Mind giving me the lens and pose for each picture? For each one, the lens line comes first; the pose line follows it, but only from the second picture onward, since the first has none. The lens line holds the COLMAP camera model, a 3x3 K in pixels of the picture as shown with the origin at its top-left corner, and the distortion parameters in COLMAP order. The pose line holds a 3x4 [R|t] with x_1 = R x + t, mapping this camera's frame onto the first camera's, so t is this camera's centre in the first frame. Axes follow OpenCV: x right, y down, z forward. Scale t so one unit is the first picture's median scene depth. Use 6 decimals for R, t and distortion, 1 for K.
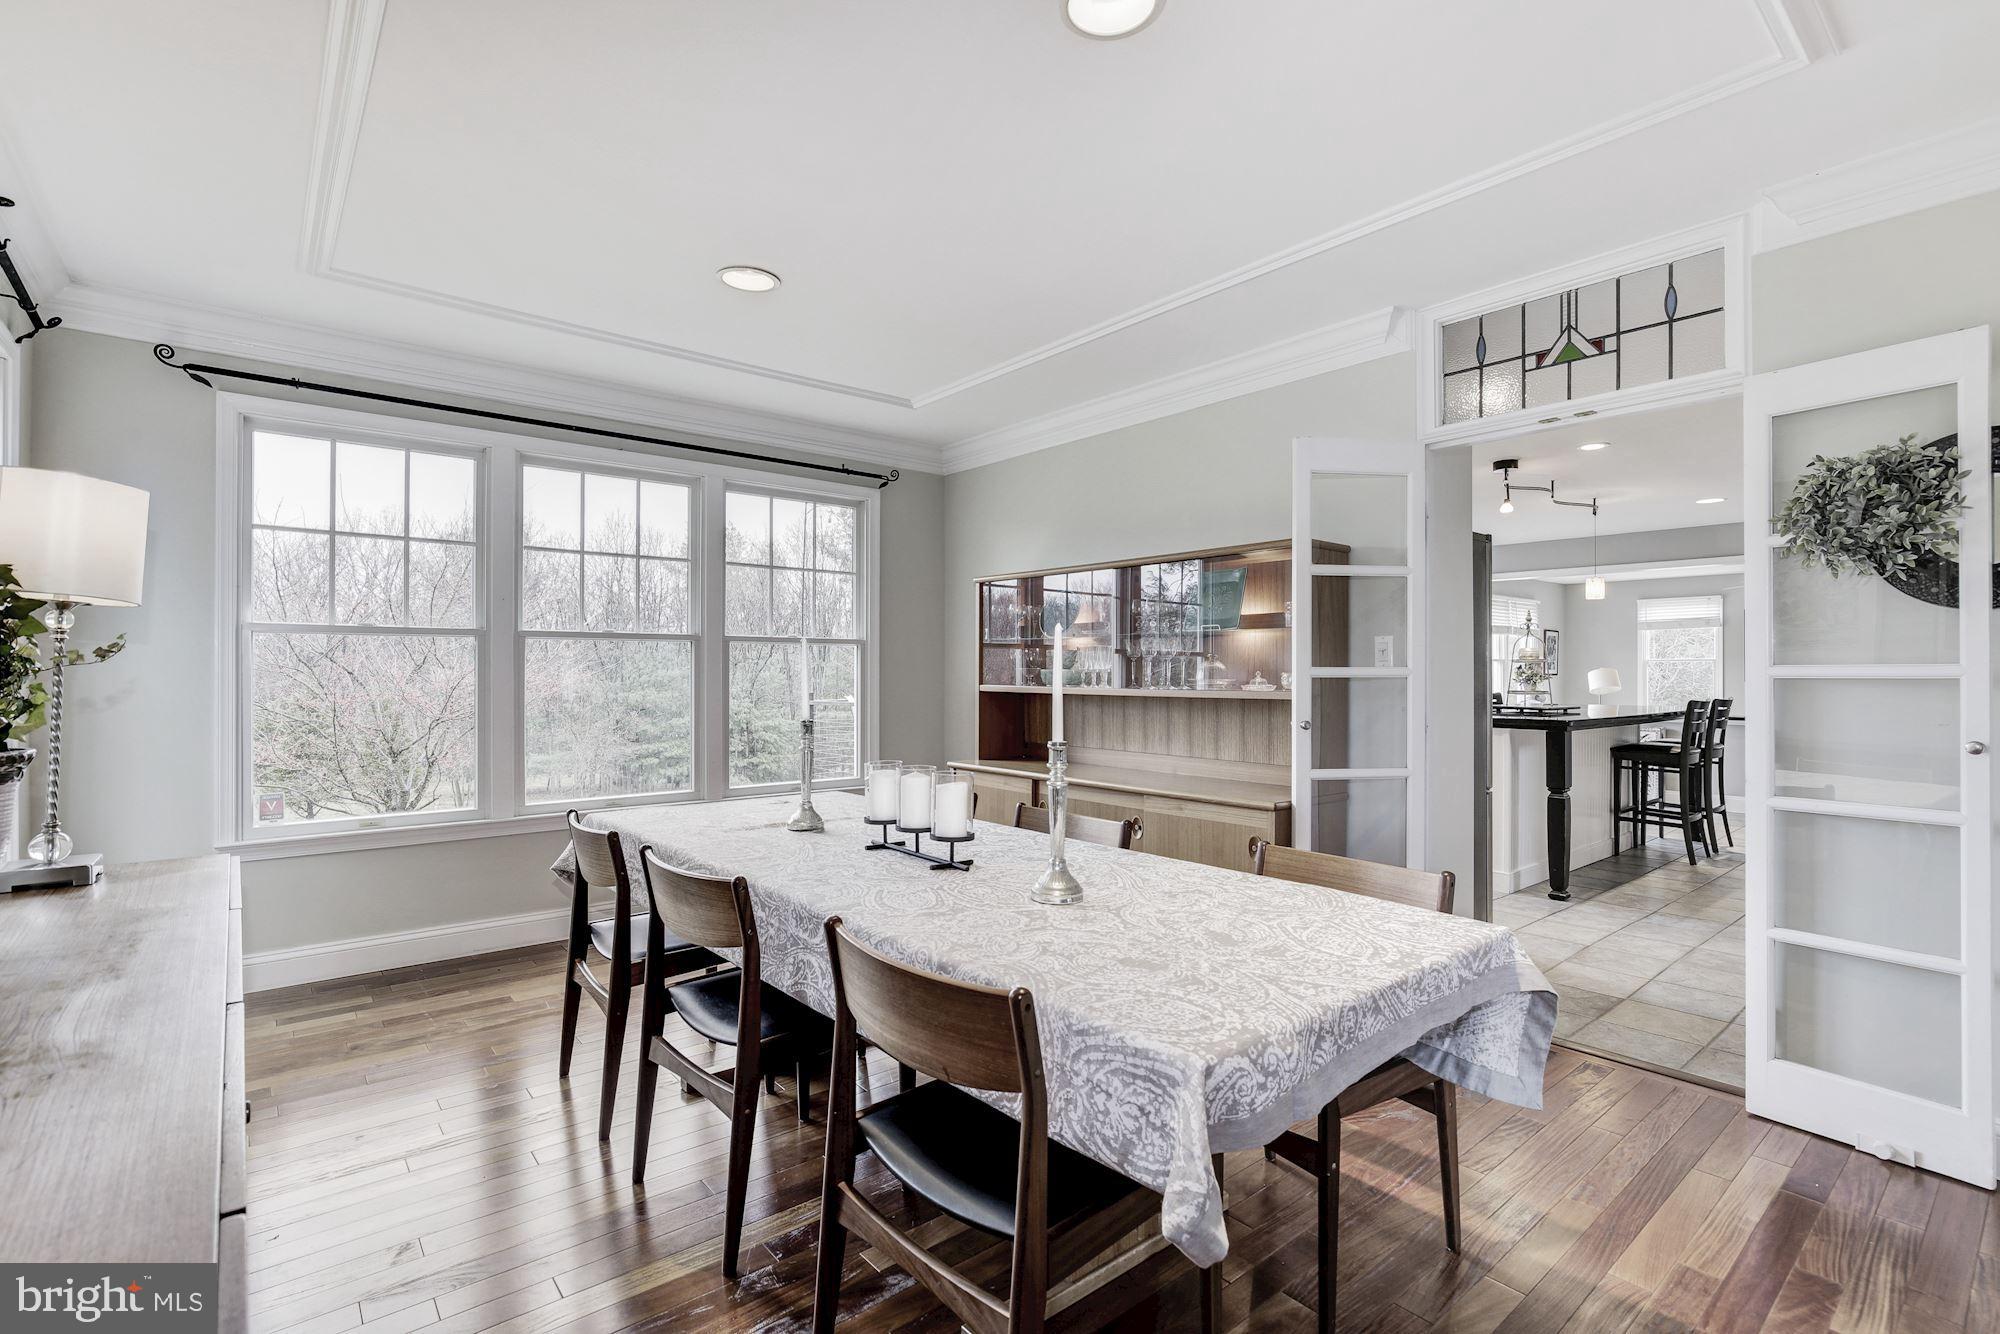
lens RADIAL K [[911.0, 0, 995.1], [0, 911.0, 665.7], [0, 0, 1]] dist [-0.014739, 0.005381]
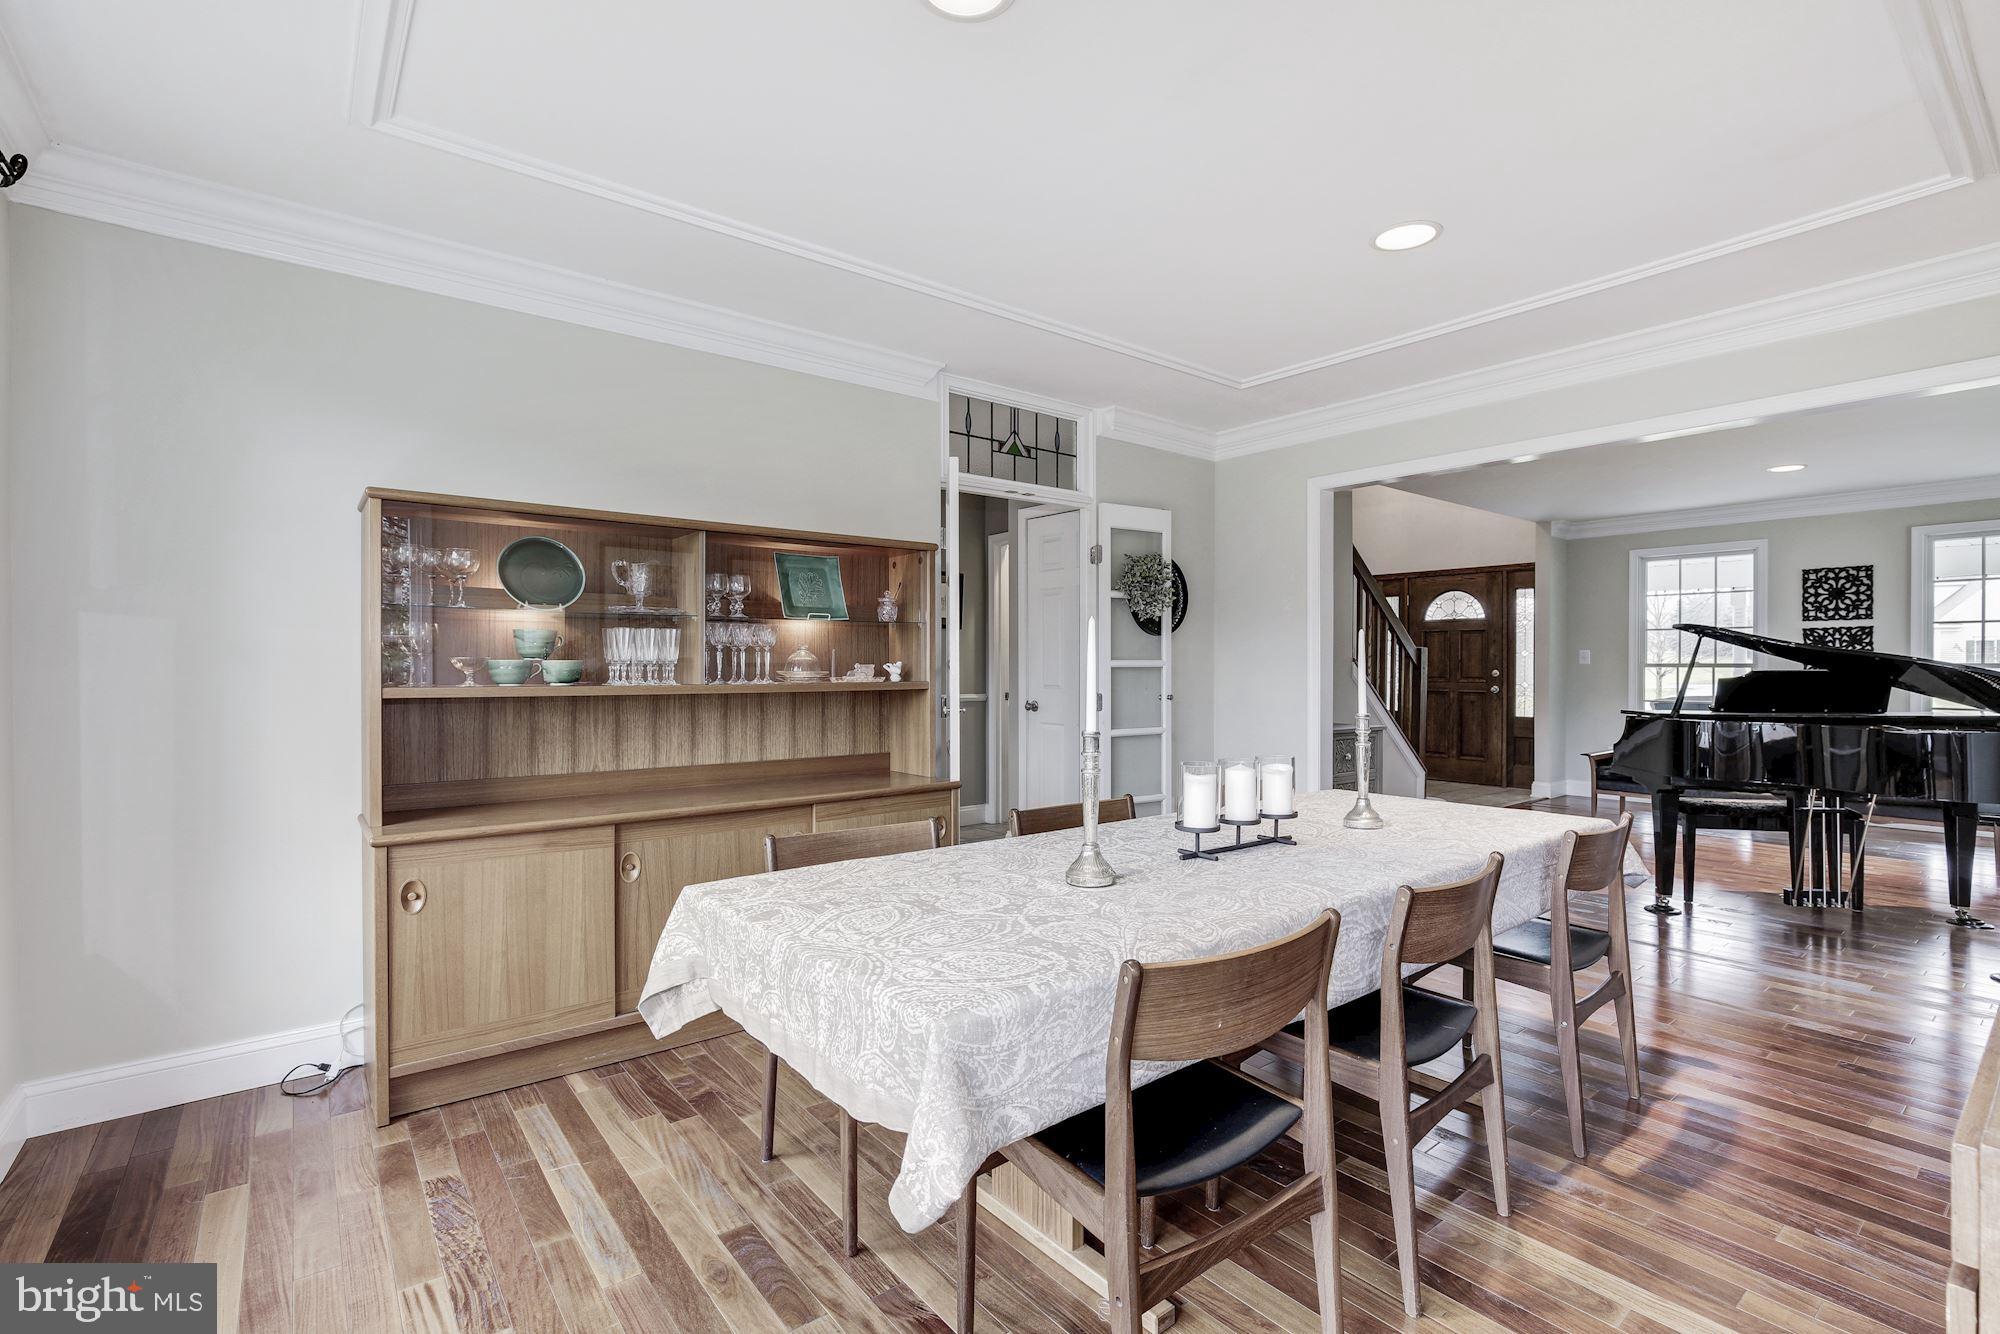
lens RADIAL K [[911.0, 0, 997.7], [0, 911.0, 673.8], [0, 0, 1]] dist [-0.014739, 0.005381]
pose [[0.026989, -0.004377, 0.999626, -0.843375], [-0.008409, 0.999954, 0.004606, 0.015097], [-0.999600, -0.008530, 0.026951, 0.966852]]
